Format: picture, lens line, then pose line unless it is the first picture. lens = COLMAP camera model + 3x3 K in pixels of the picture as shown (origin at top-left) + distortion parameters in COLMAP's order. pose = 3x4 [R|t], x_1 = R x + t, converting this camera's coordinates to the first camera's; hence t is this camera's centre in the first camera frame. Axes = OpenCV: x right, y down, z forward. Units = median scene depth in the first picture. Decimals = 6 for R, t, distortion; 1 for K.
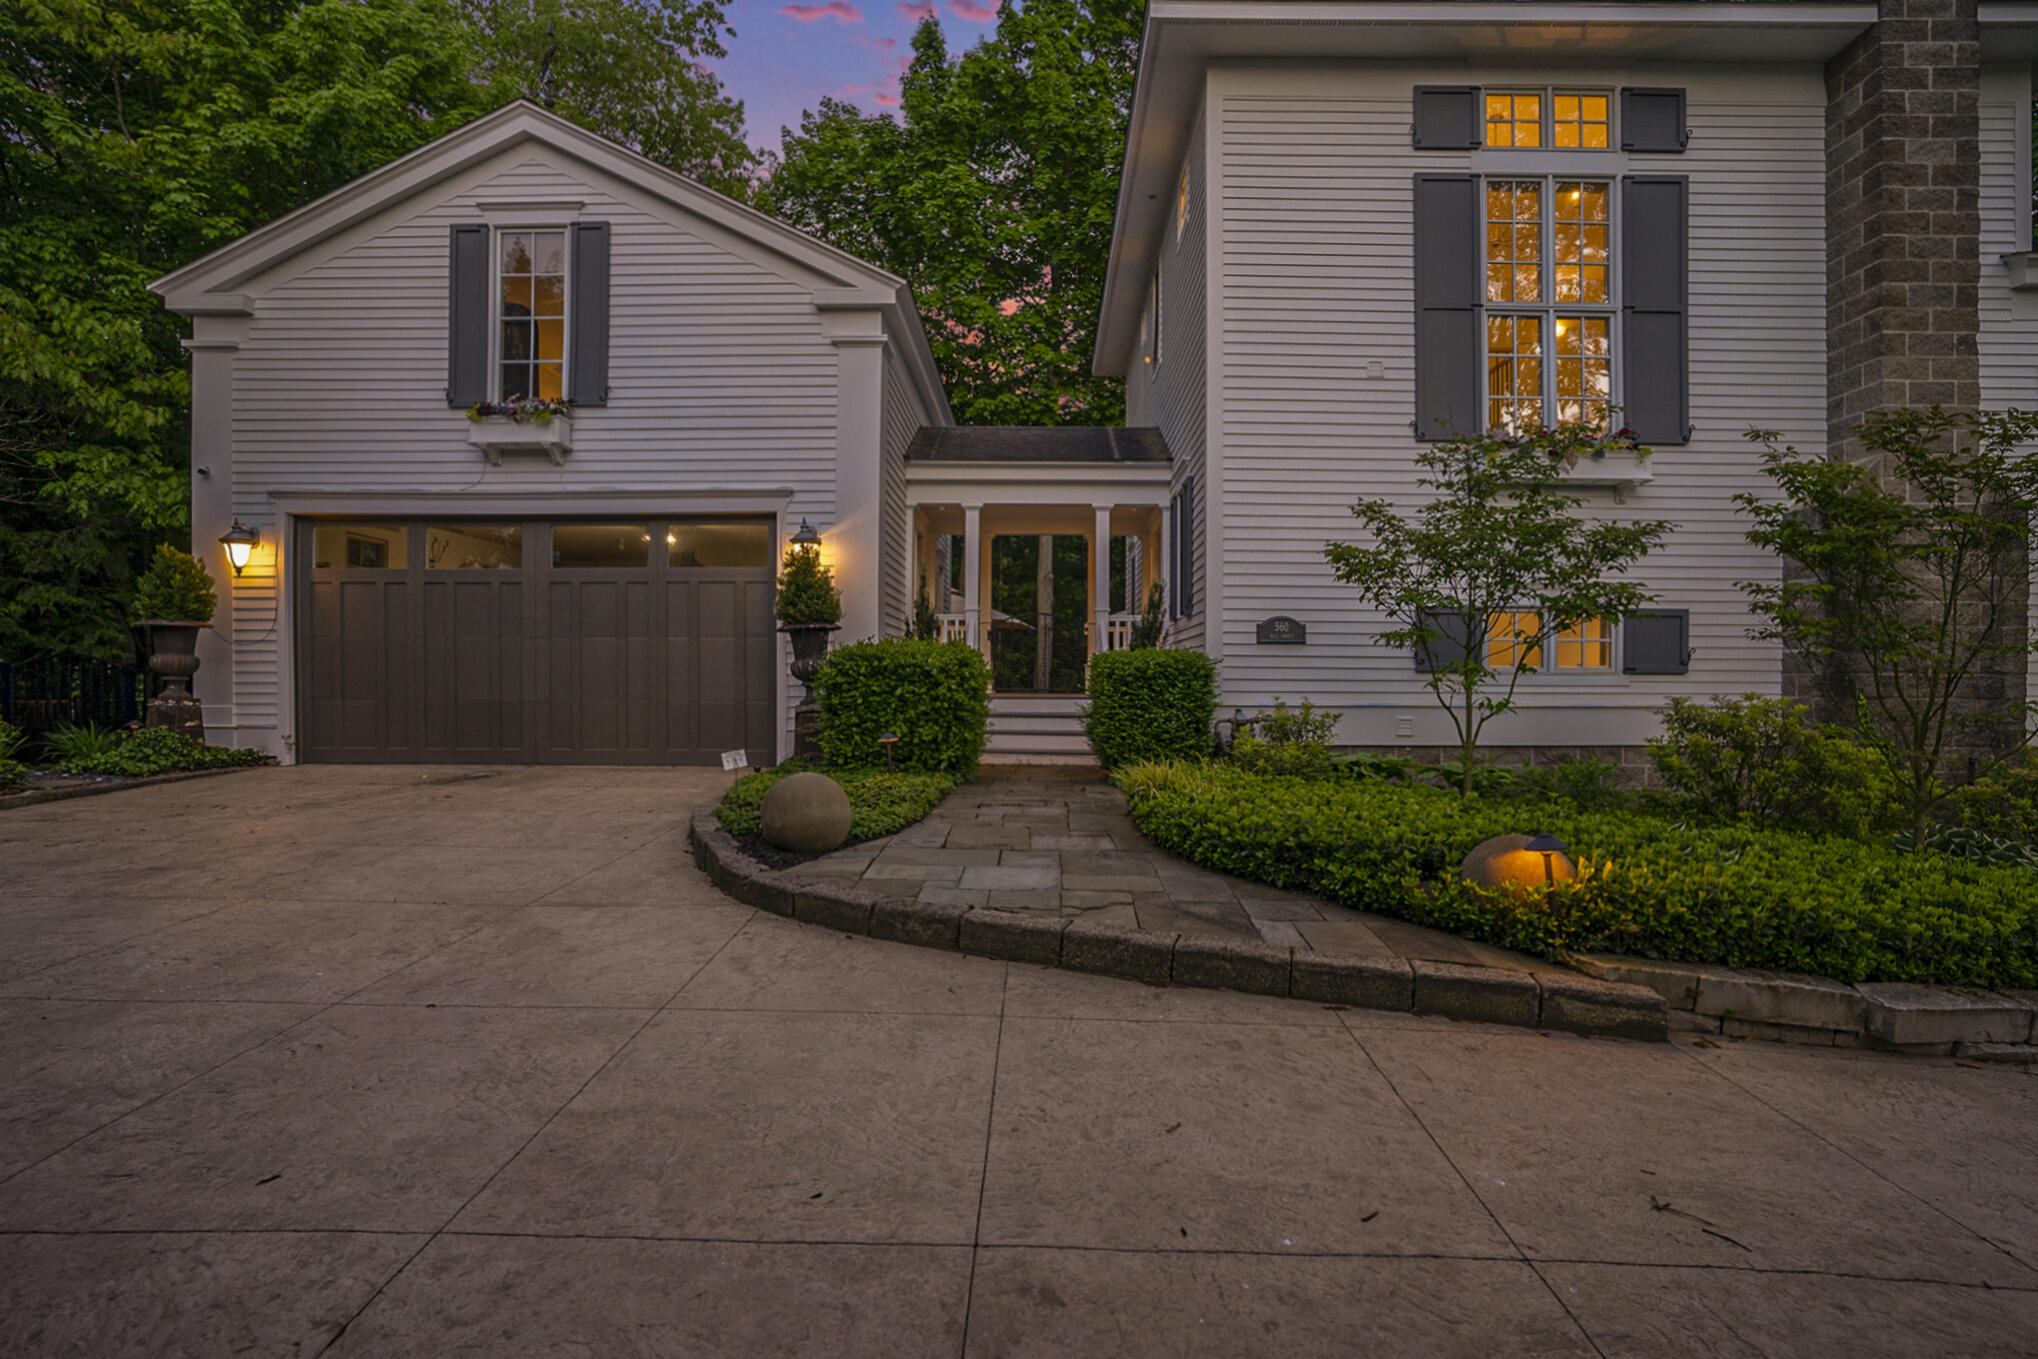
lens RADIAL K [[957.5, 0, 1002.4], [0, 957.5, 663.5], [0, 0, 1]] dist [-0.030770, 0.005944]
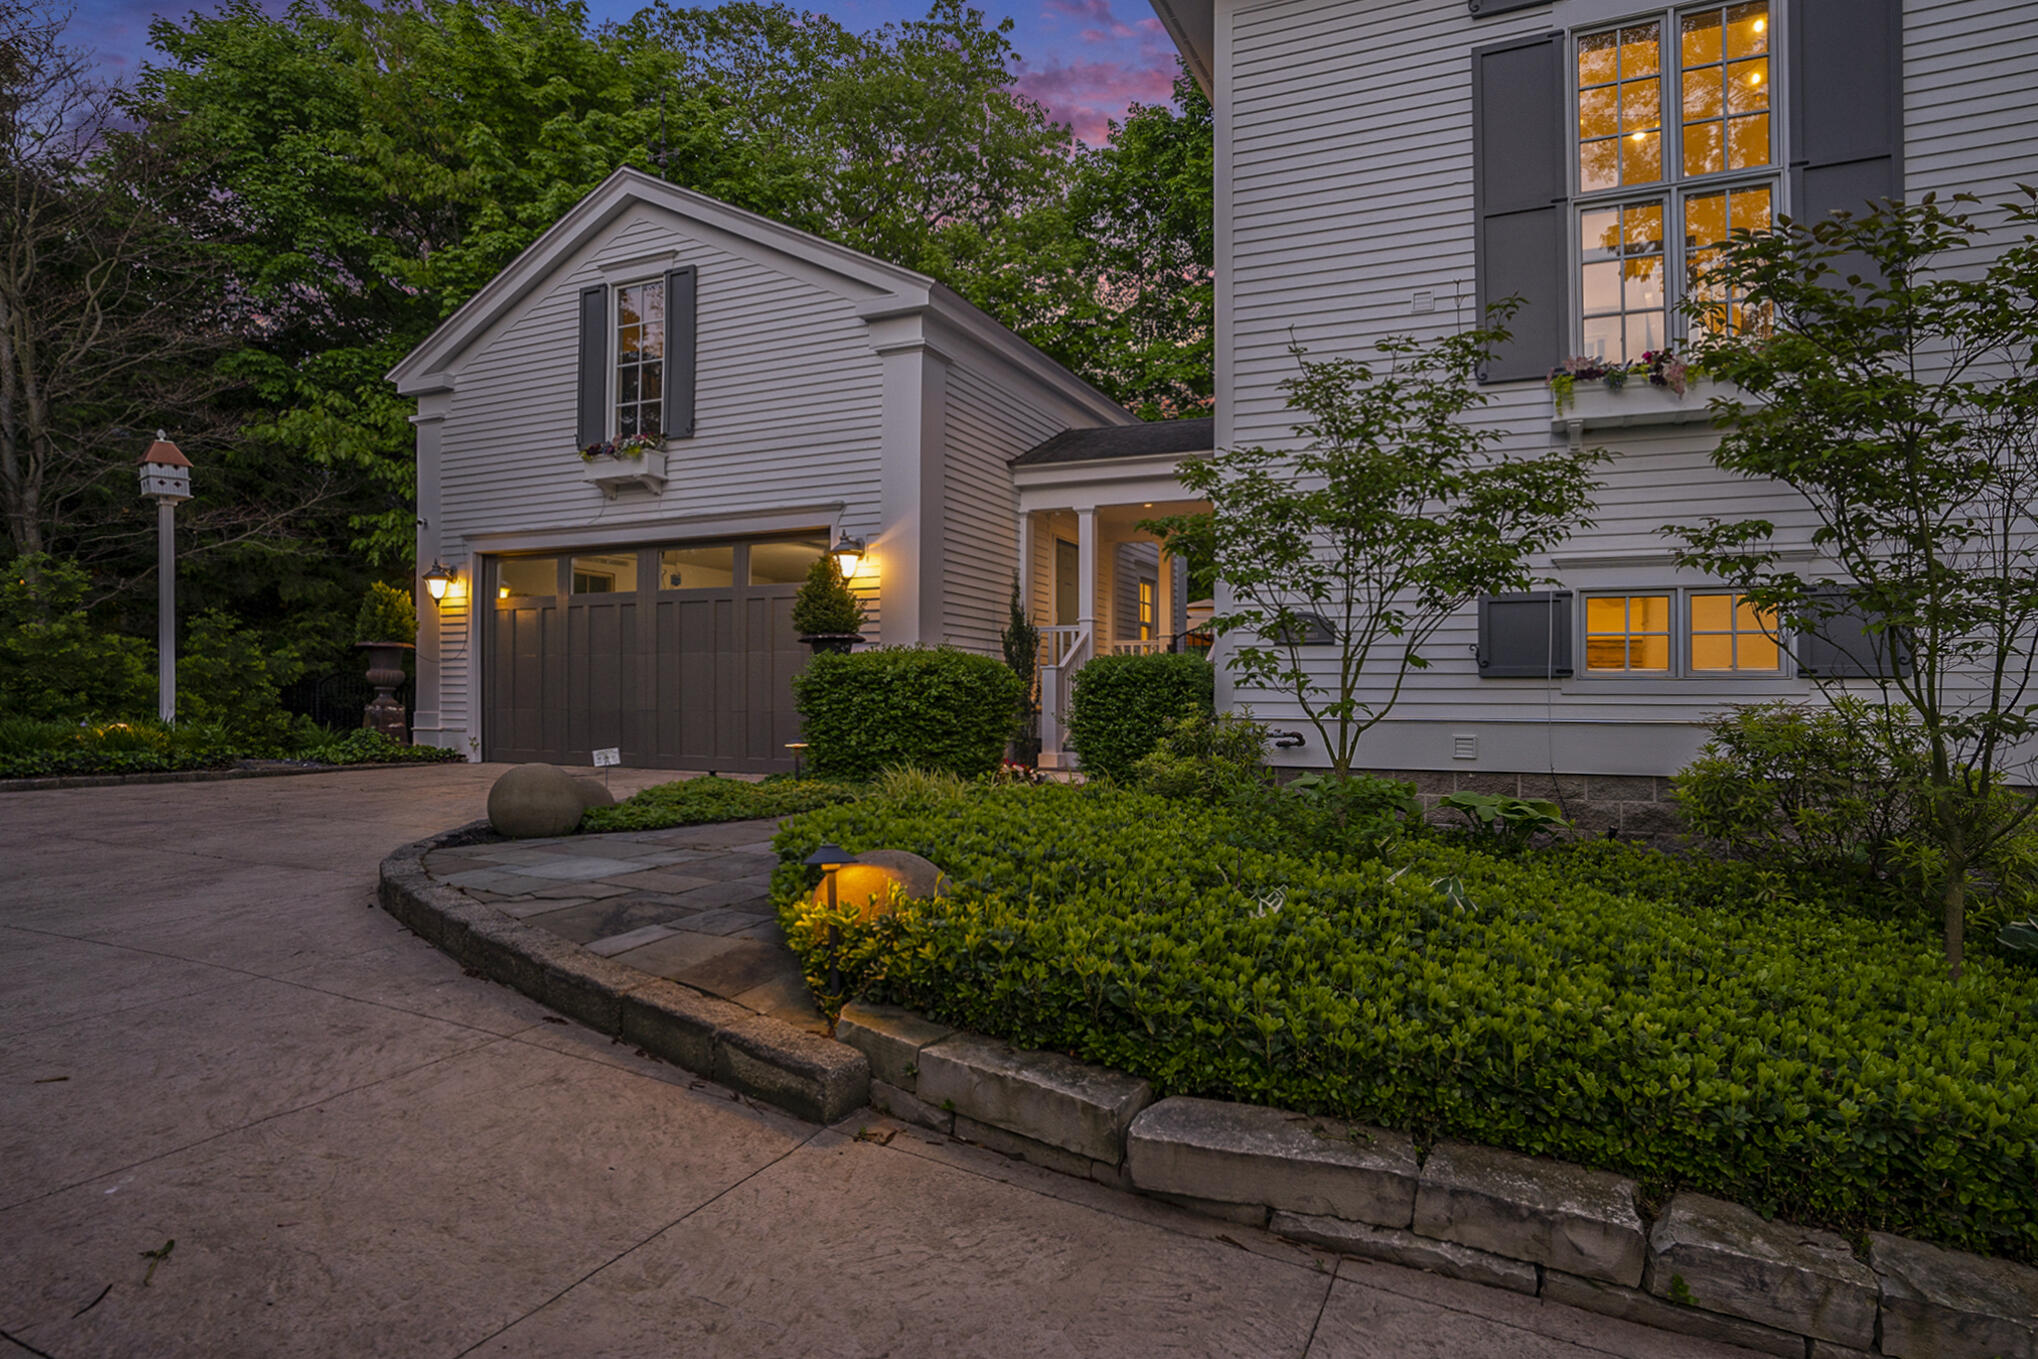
lens RADIAL K [[986.6, 0, 1037.1], [0, 986.6, 709.1], [0, 0, 1]] dist [-0.031664, 0.000604]
pose [[0.930363, 0.006680, -0.366579, 0.360056], [-0.000209, 0.999844, 0.017689, 0.017893], [0.366639, -0.016380, 0.930219, 0.105000]]
